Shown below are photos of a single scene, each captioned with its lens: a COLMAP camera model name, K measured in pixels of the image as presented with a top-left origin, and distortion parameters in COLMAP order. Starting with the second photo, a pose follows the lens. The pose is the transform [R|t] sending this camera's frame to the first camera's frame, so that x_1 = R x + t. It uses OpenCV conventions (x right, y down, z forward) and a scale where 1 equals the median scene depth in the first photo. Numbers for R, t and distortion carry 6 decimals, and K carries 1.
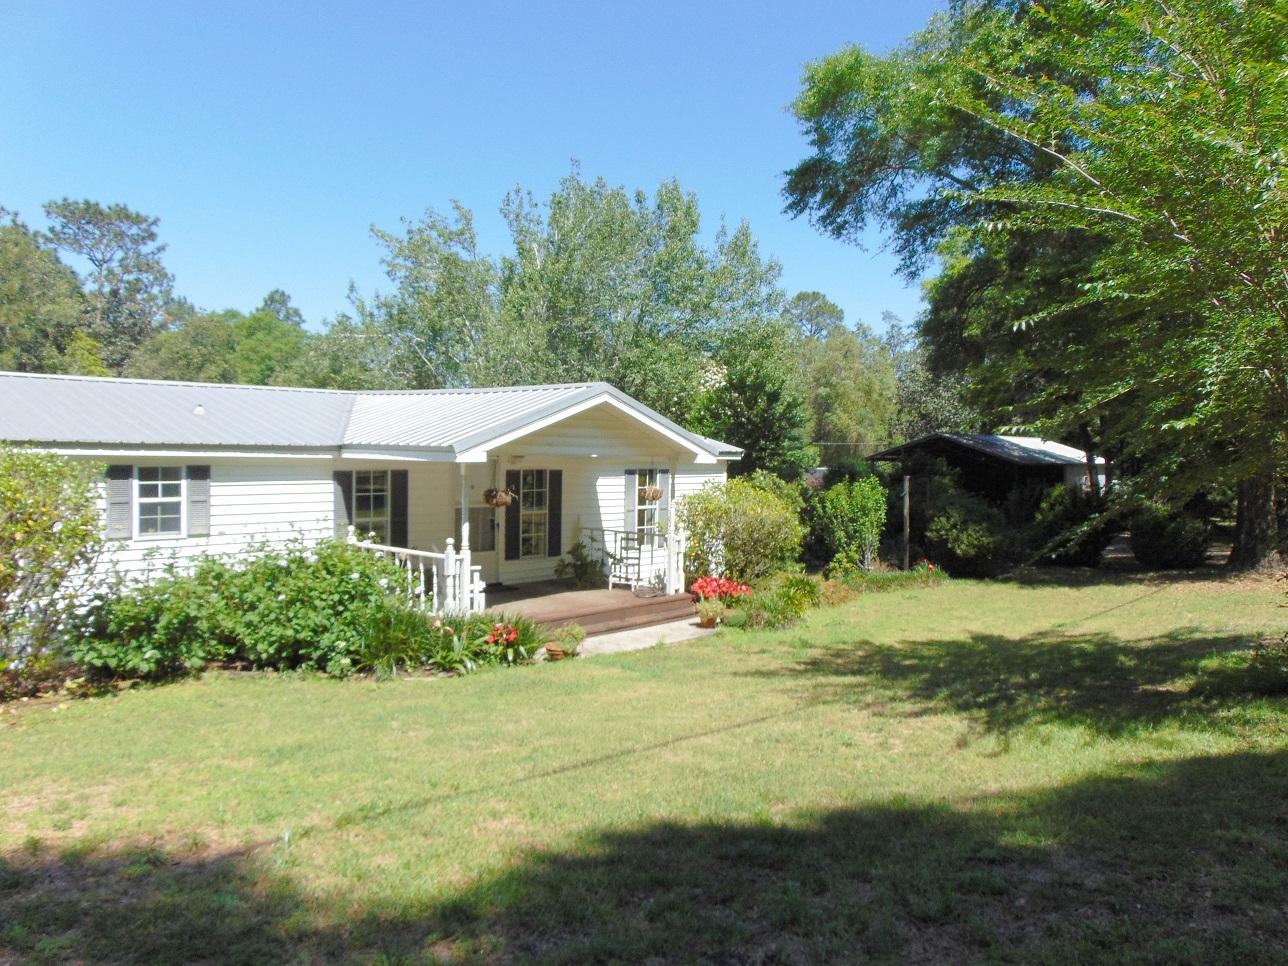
lens RADIAL K [[952.9, 0, 643.8], [0, 952.9, 479.1], [0, 0, 1]] dist [-0.049493, 0.082252]
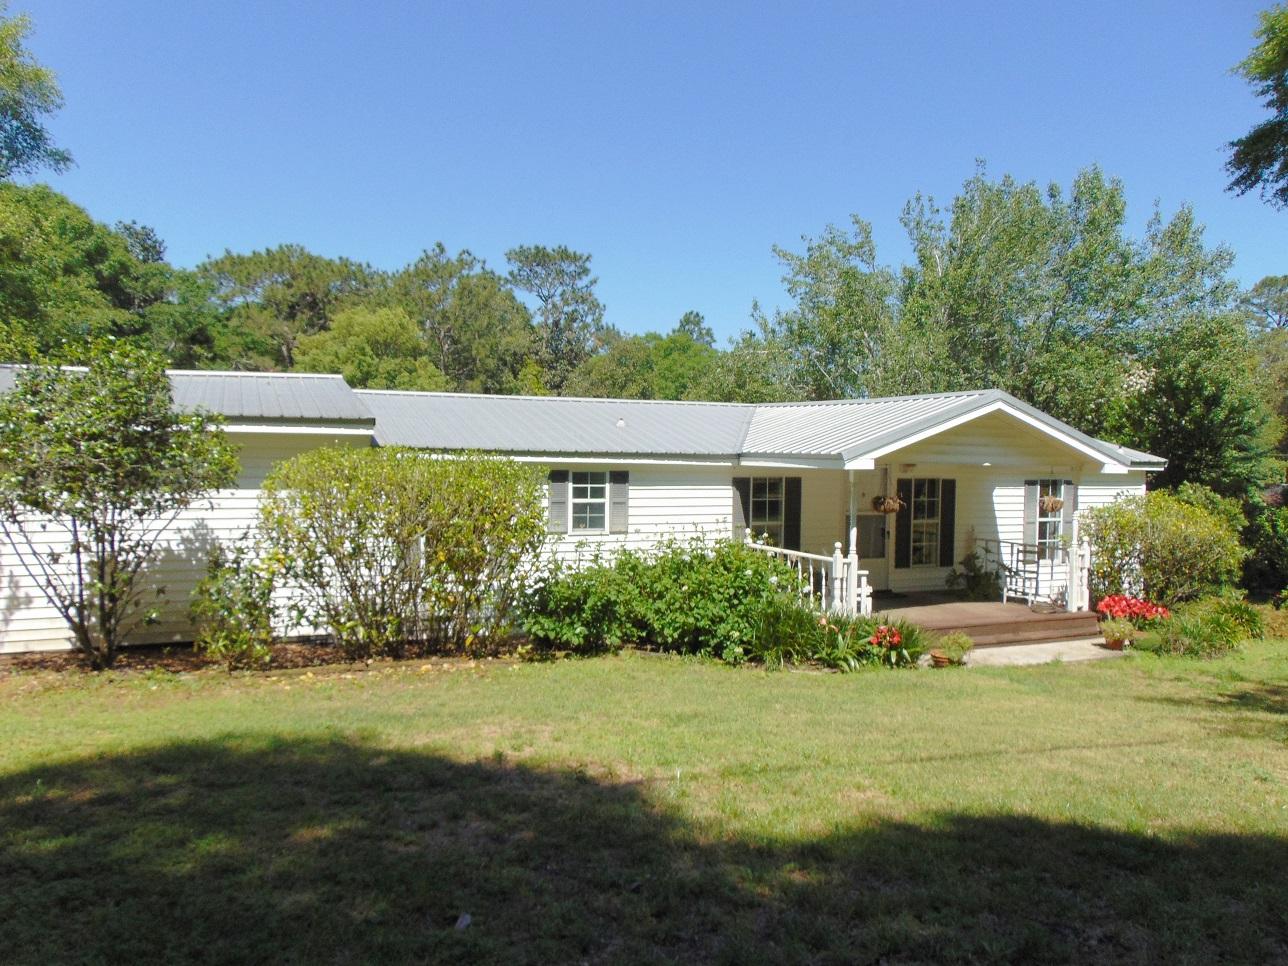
lens RADIAL K [[952.9, 0, 643.8], [0, 952.9, 479.1], [0, 0, 1]] dist [-0.049493, 0.082252]
pose [[0.914681, 0.008960, -0.404077, 0.021571], [-0.014162, 0.999851, -0.009886, 0.005852], [0.403928, 0.014765, 0.914672, -0.041129]]
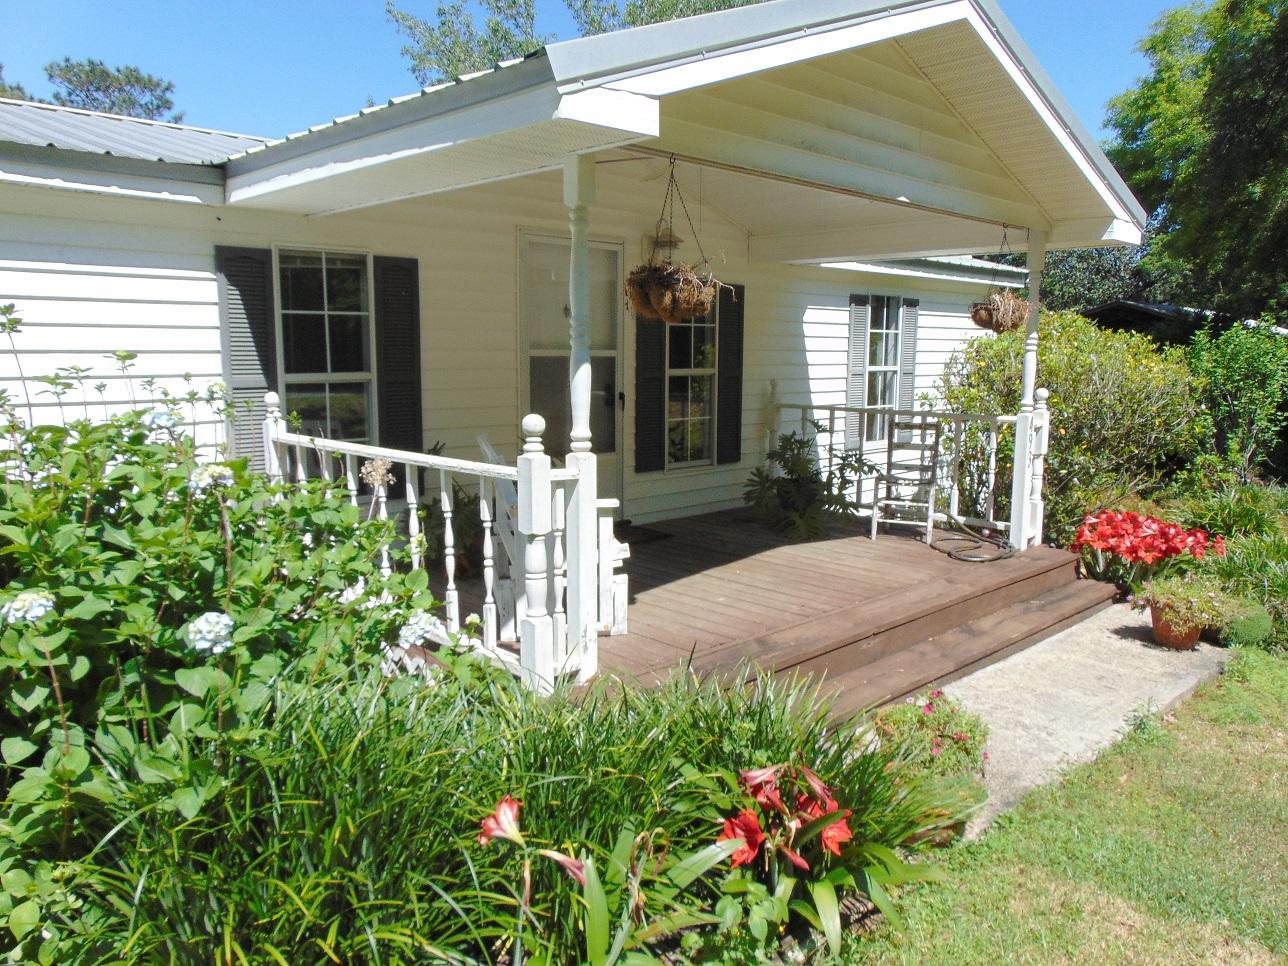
lens RADIAL K [[964.3, 0, 646.5], [0, 964.3, 486.7], [0, 0, 1]] dist [-0.050180, 0.097176]
pose [[0.998523, -0.002049, -0.054287, -0.147318], [0.008164, 0.993601, 0.112654, 0.049679], [0.053709, -0.112931, 0.992150, 0.677460]]
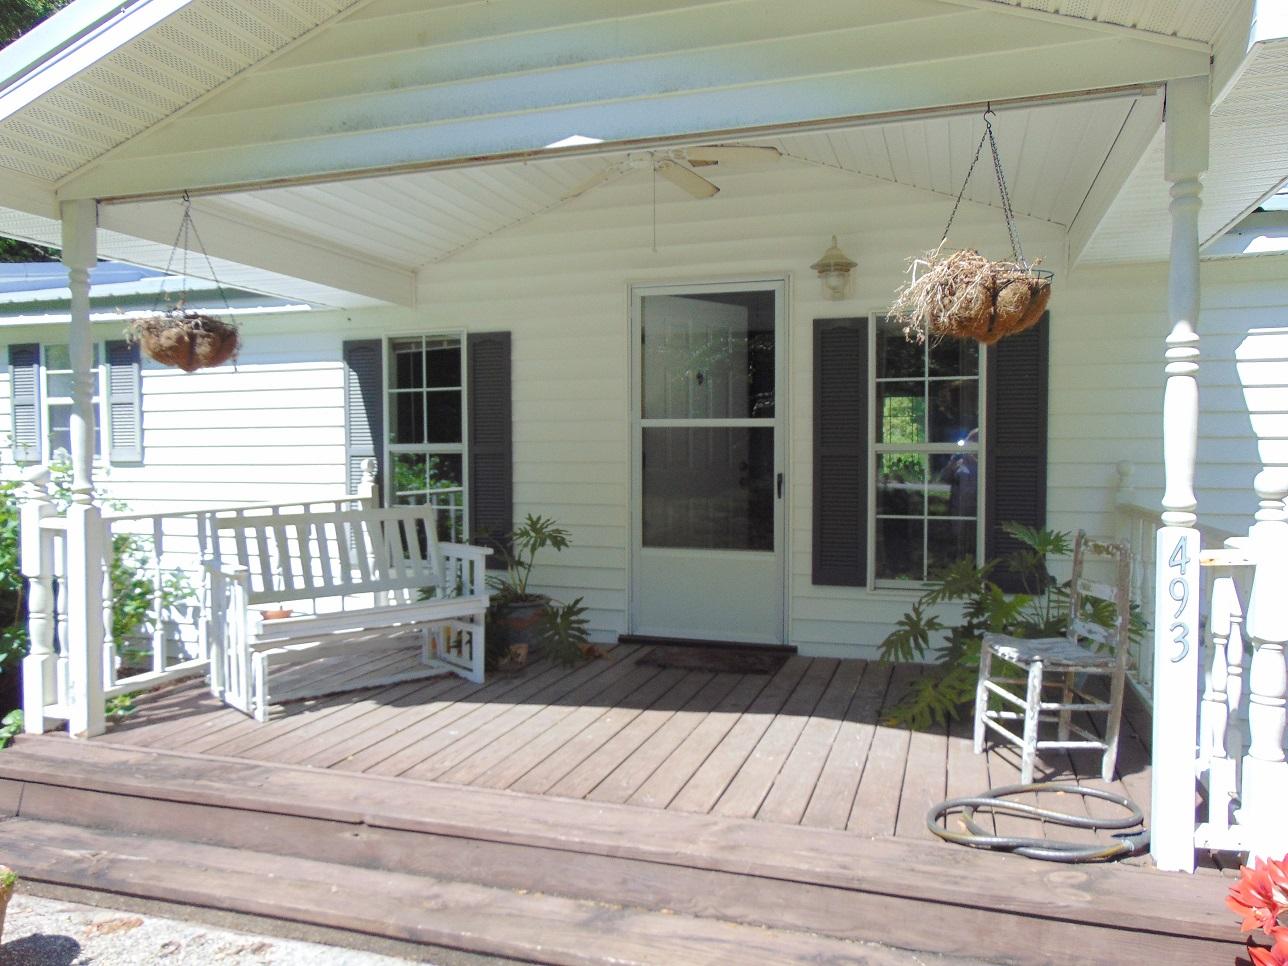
lens RADIAL K [[964.3, 0, 646.5], [0, 964.3, 486.7], [0, 0, 1]] dist [-0.050180, 0.097176]
pose [[0.426482, 0.016138, -0.904352, 0.183229], [-0.017279, 0.999804, 0.009693, 0.061616], [0.904331, 0.011492, 0.426677, 1.022879]]
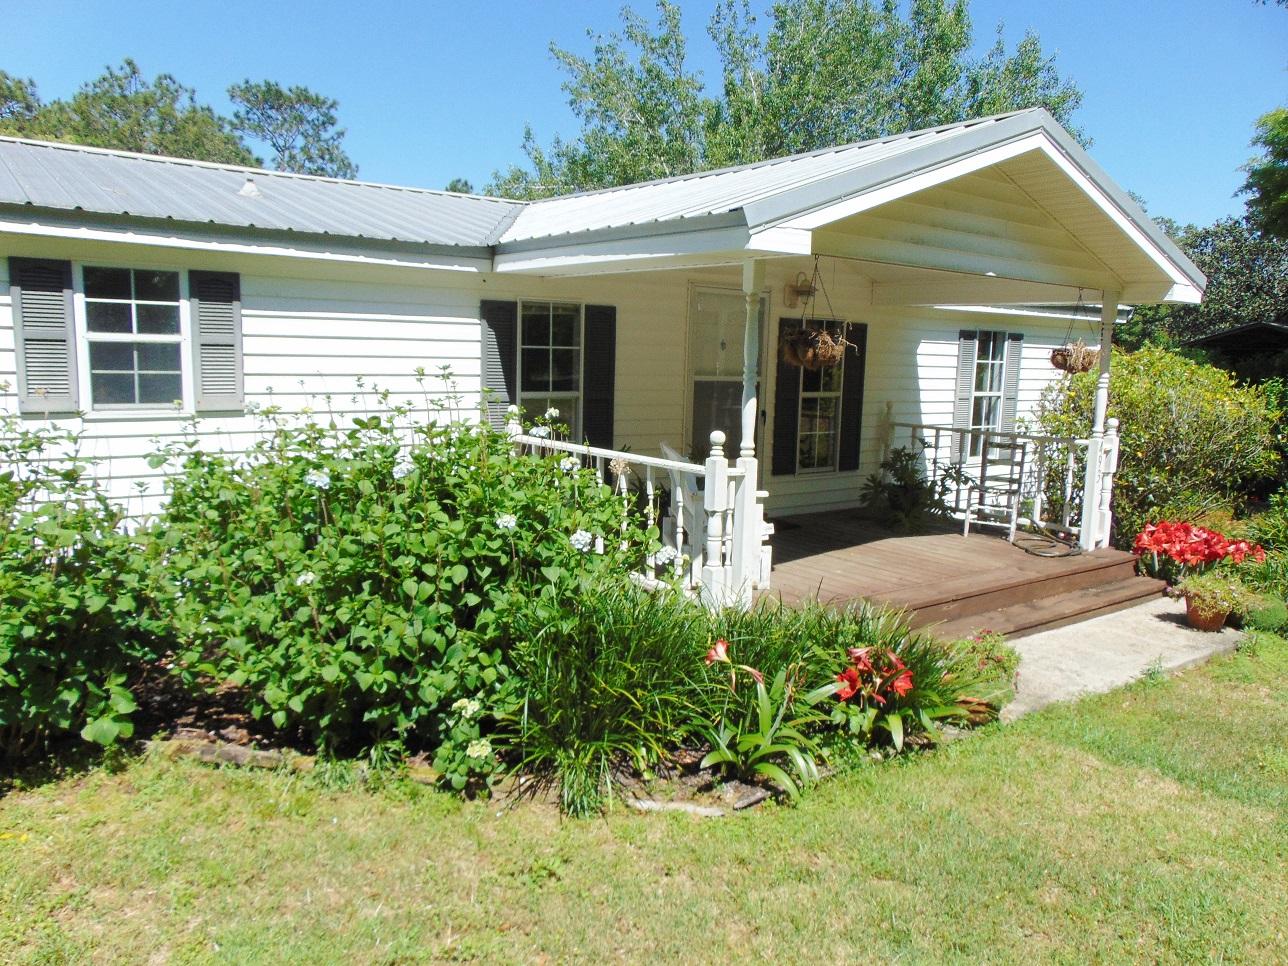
lens RADIAL K [[964.3, 0, 646.5], [0, 964.3, 486.7], [0, 0, 1]] dist [-0.050180, 0.097176]
pose [[0.983874, 0.037214, -0.174948, -0.151666], [-0.018344, 0.993953, 0.108263, 0.038483], [0.177919, -0.103308, 0.978607, 0.525836]]
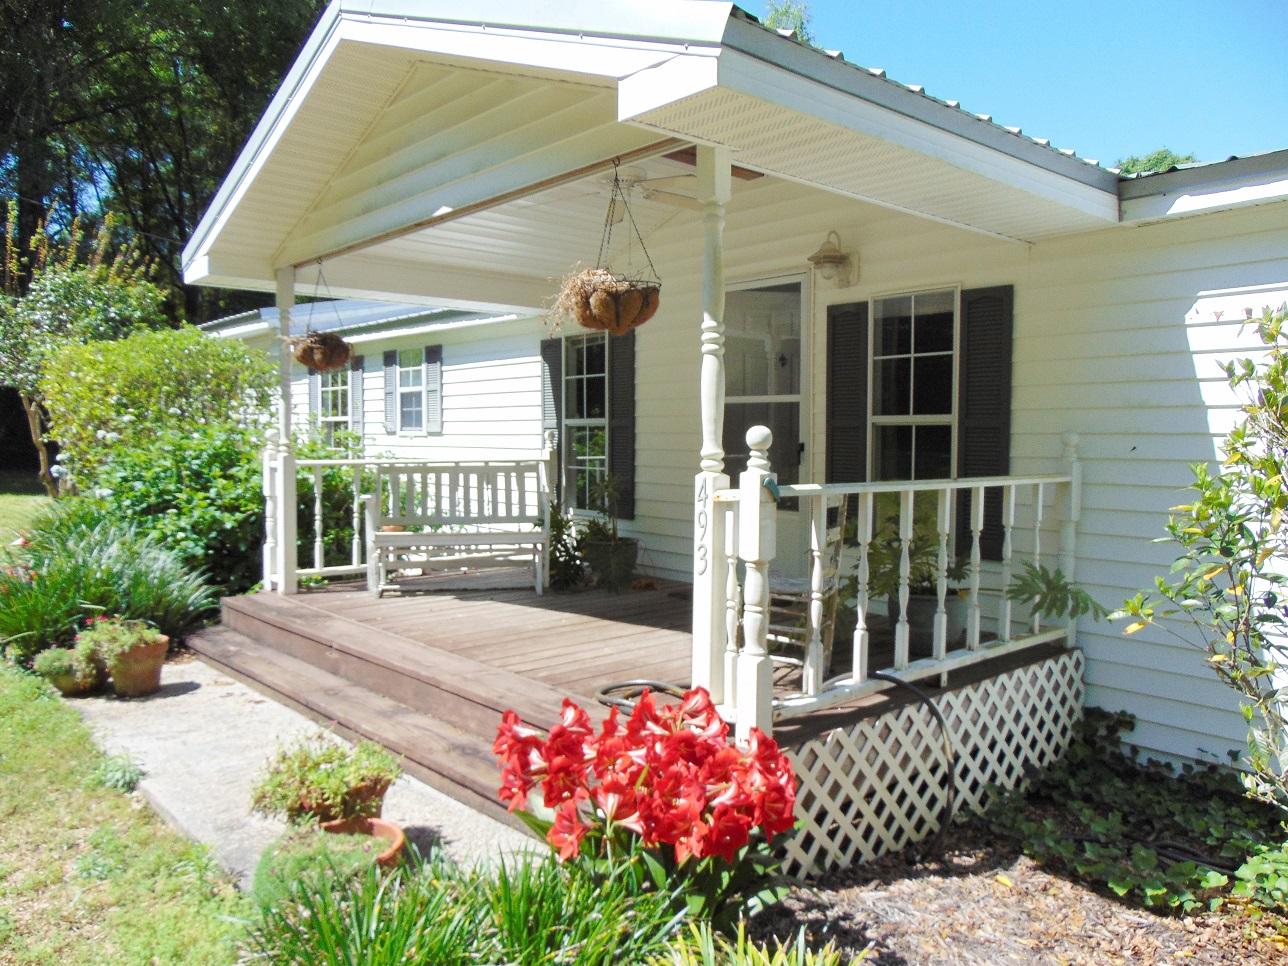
lens RADIAL K [[977.8, 0, 647.7], [0, 977.8, 482.0], [0, 0, 1]] dist [0.006621, 0.001985]
pose [[-0.088395, 0.031295, -0.995594, 0.329772], [-0.034789, 0.998800, 0.034485, 0.064511], [0.995478, 0.037684, -0.087200, 1.234846]]
